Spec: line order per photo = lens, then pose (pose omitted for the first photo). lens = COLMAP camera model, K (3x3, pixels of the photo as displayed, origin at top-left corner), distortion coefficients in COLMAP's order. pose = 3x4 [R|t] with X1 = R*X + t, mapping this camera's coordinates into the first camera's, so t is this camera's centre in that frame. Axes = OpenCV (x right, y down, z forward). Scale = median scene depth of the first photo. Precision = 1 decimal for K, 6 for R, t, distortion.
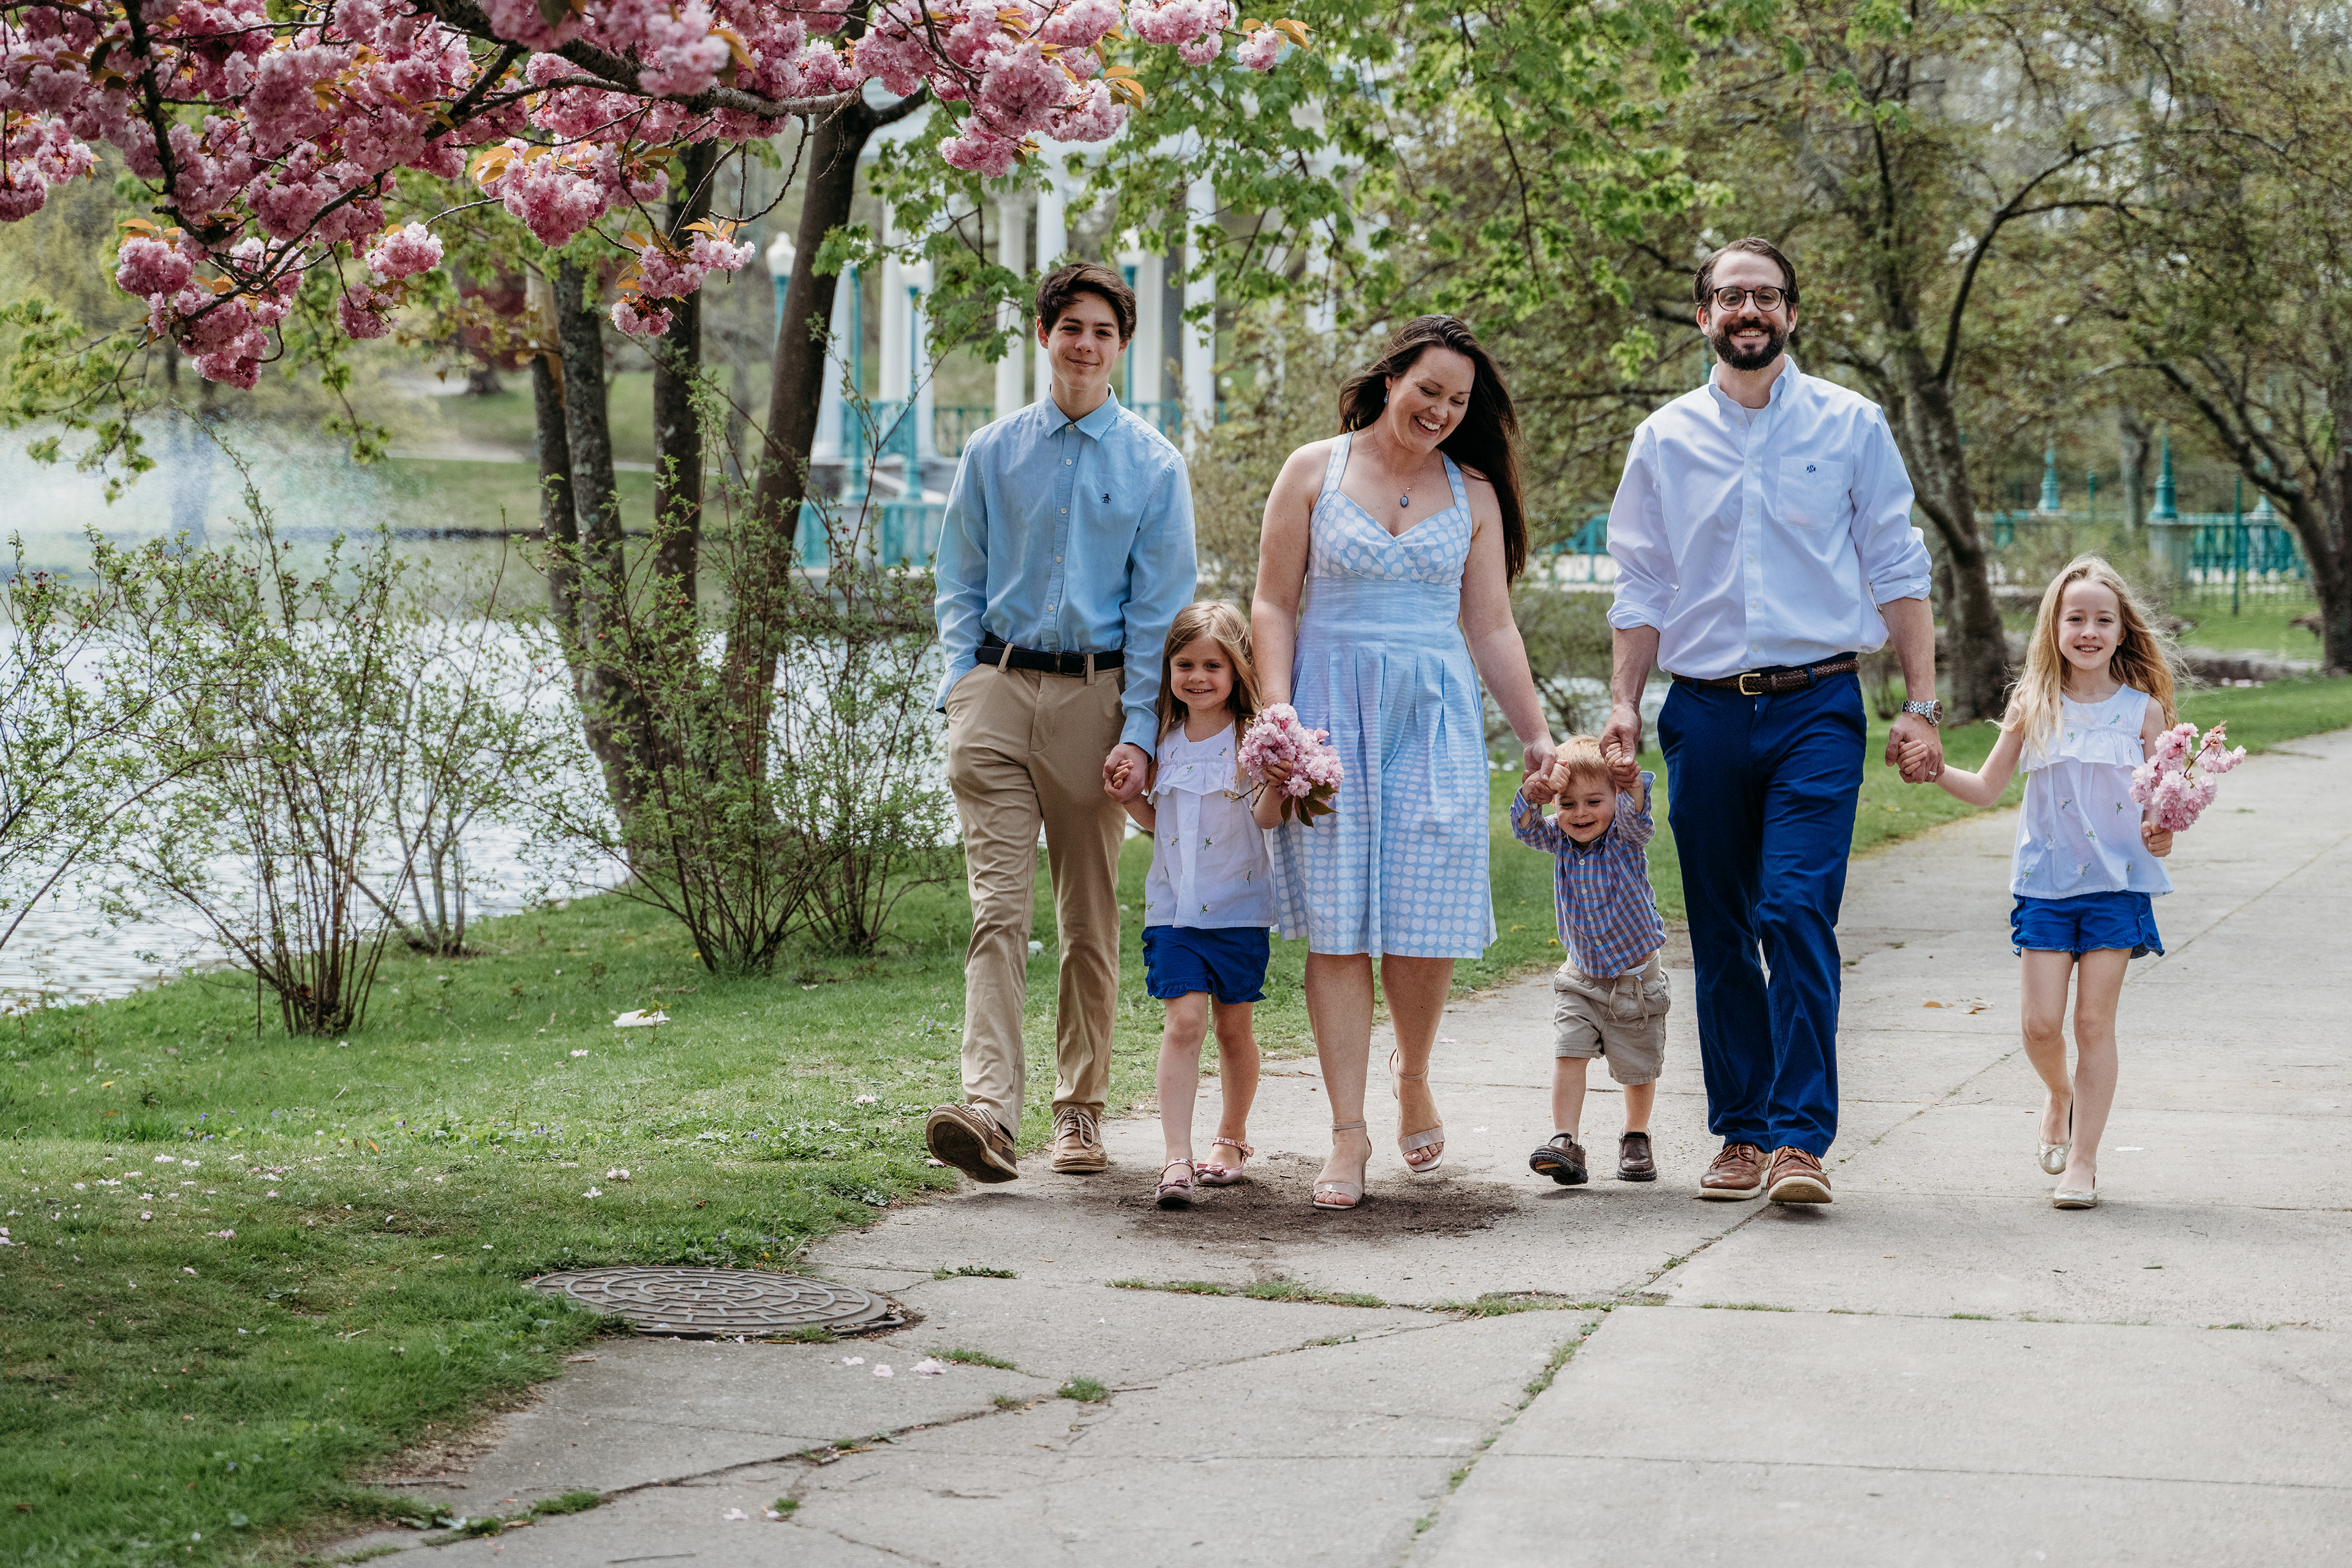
lens RADIAL K [[5680.3, 0, 1176.0], [0, 5680.3, 784.0], [0, 0, 1]] dist [0.058258, -0.193506]
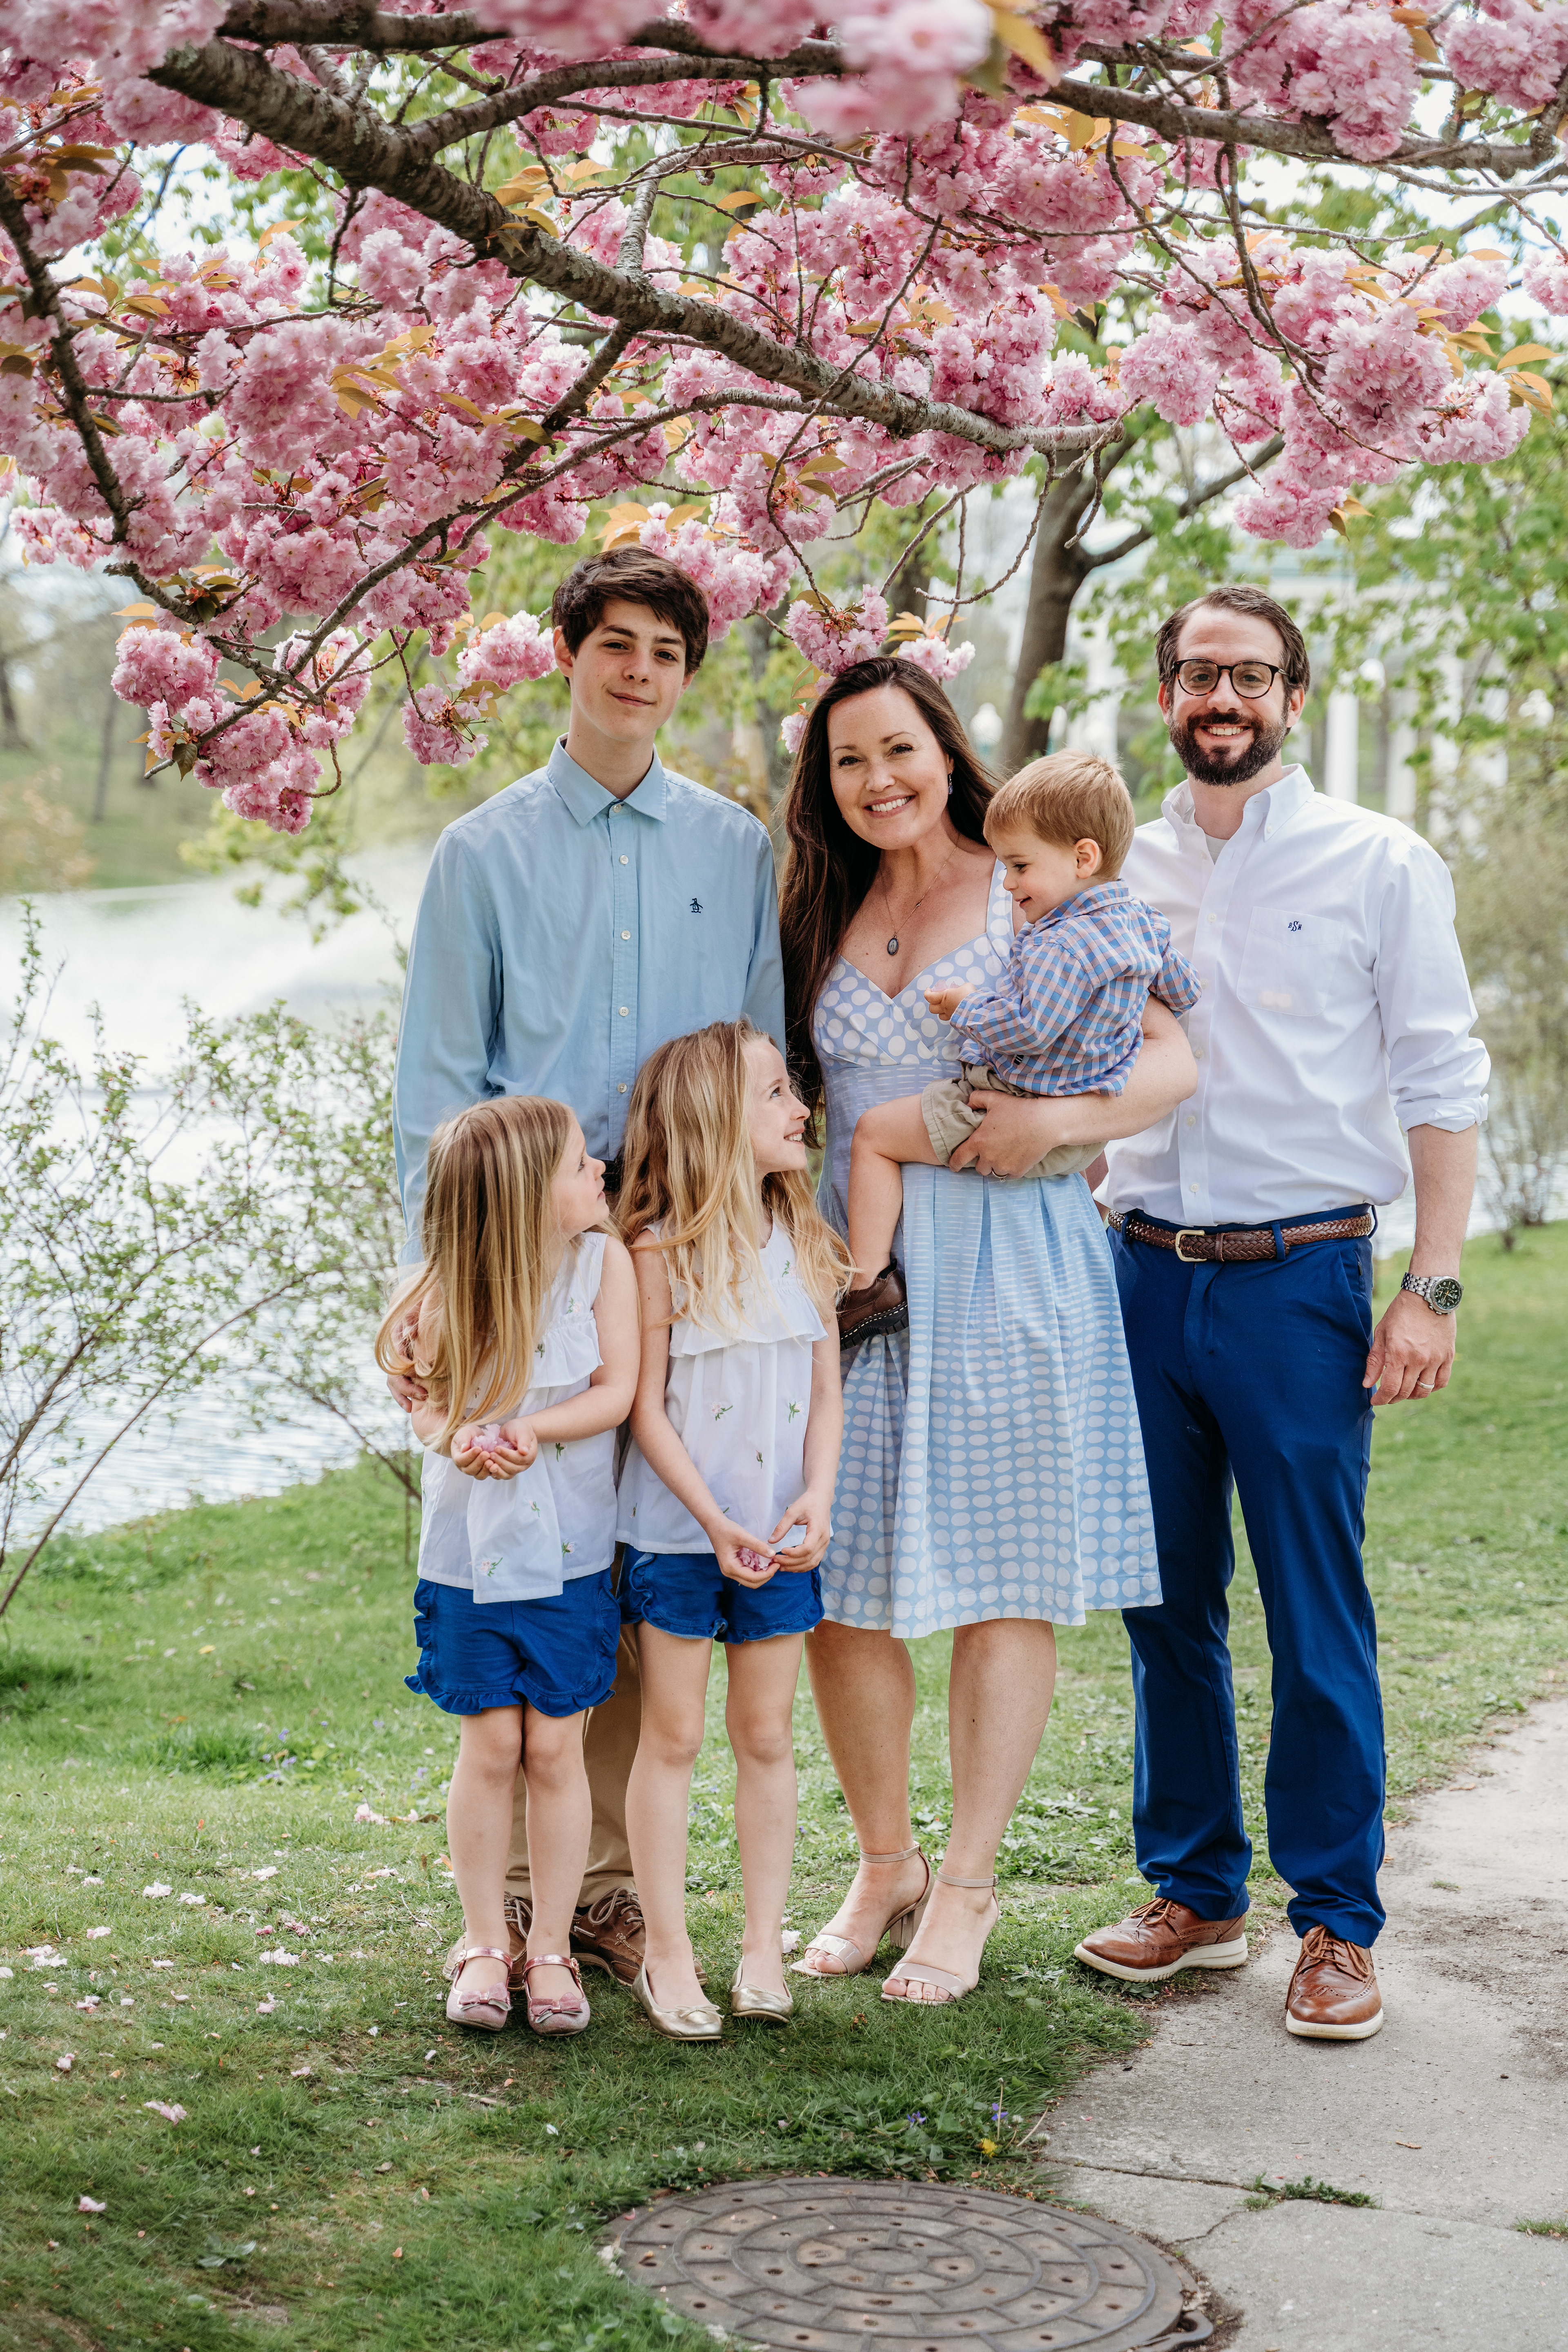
lens RADIAL K [[4381.2, 0, 784.0], [0, 4381.2, 1176.0], [0, 0, 1]] dist [0.015189, -0.012672]
pose [[0.993608, 0.008785, -0.112541, -0.035240], [-0.008036, 0.999942, 0.007114, -0.029586], [0.112597, -0.006164, 0.993622, 0.443244]]
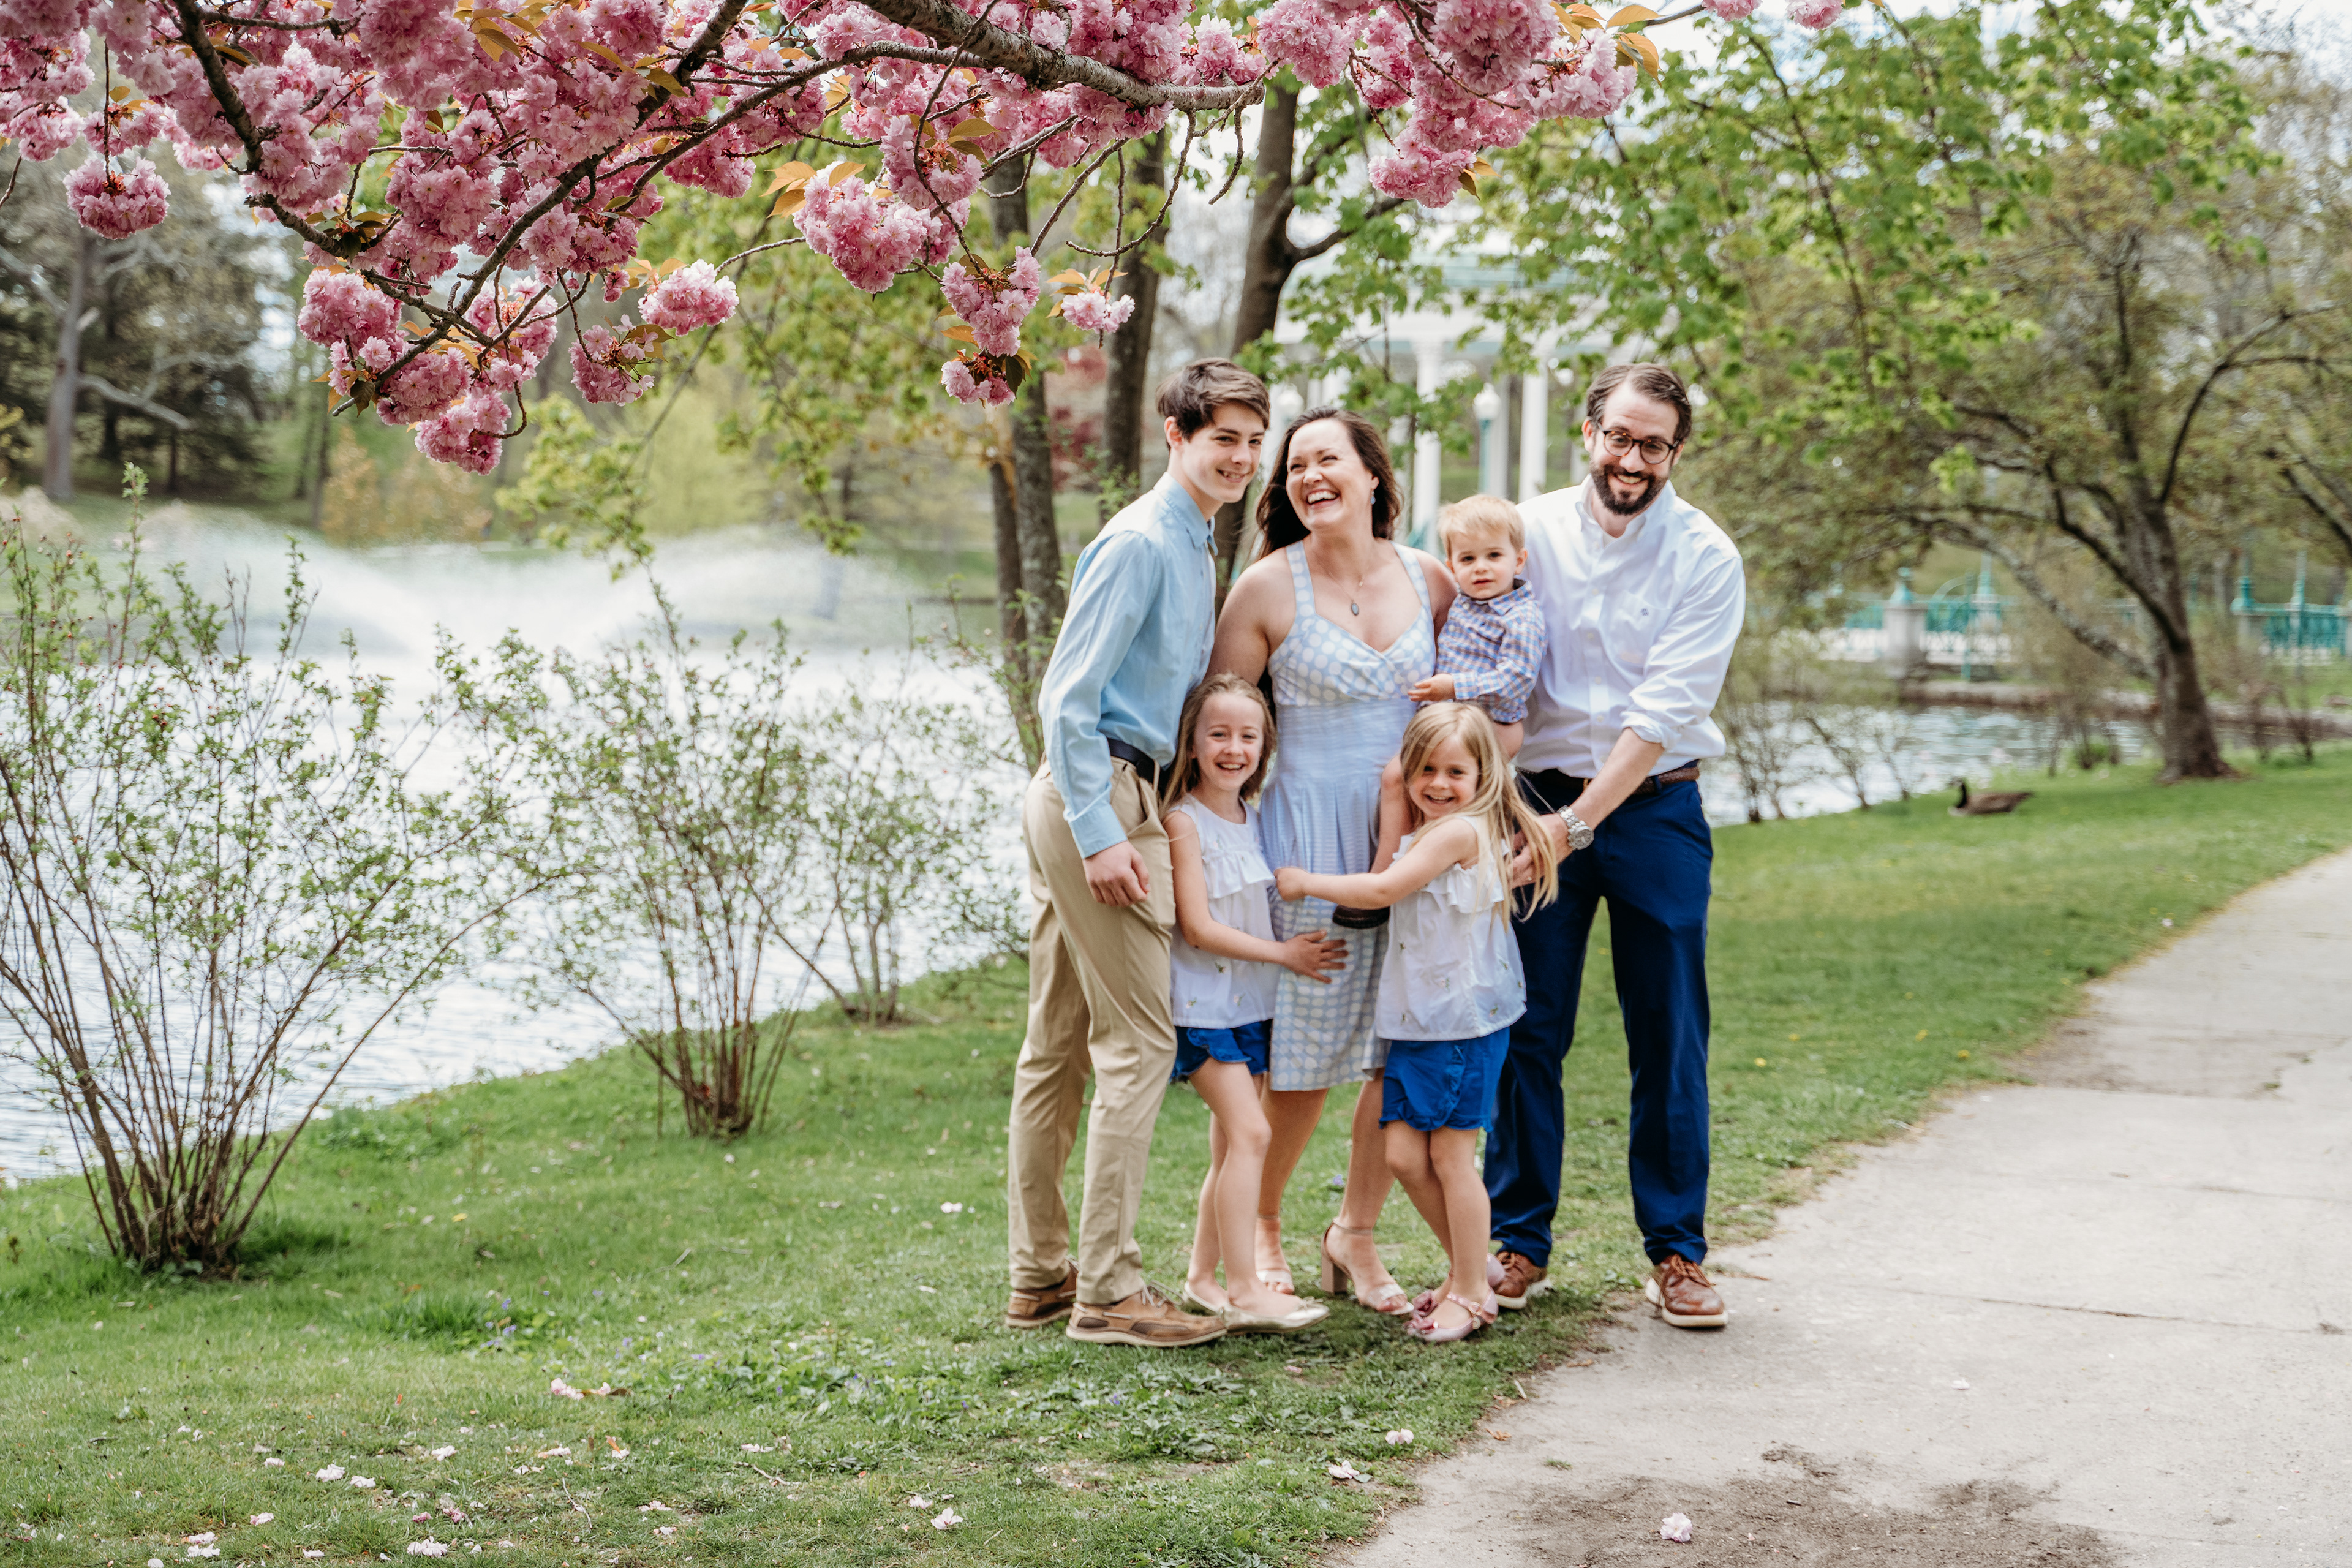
lens RADIAL K [[3612.1, 0, 1172.8], [0, 3612.1, 853.2], [0, 0, 1]] dist [0.000399, 0.107162]
pose [[0.996058, 0.018136, -0.086834, -0.024005], [-0.015911, 0.999529, 0.026245, -0.031385], [0.087269, -0.024760, 0.995877, 0.517369]]
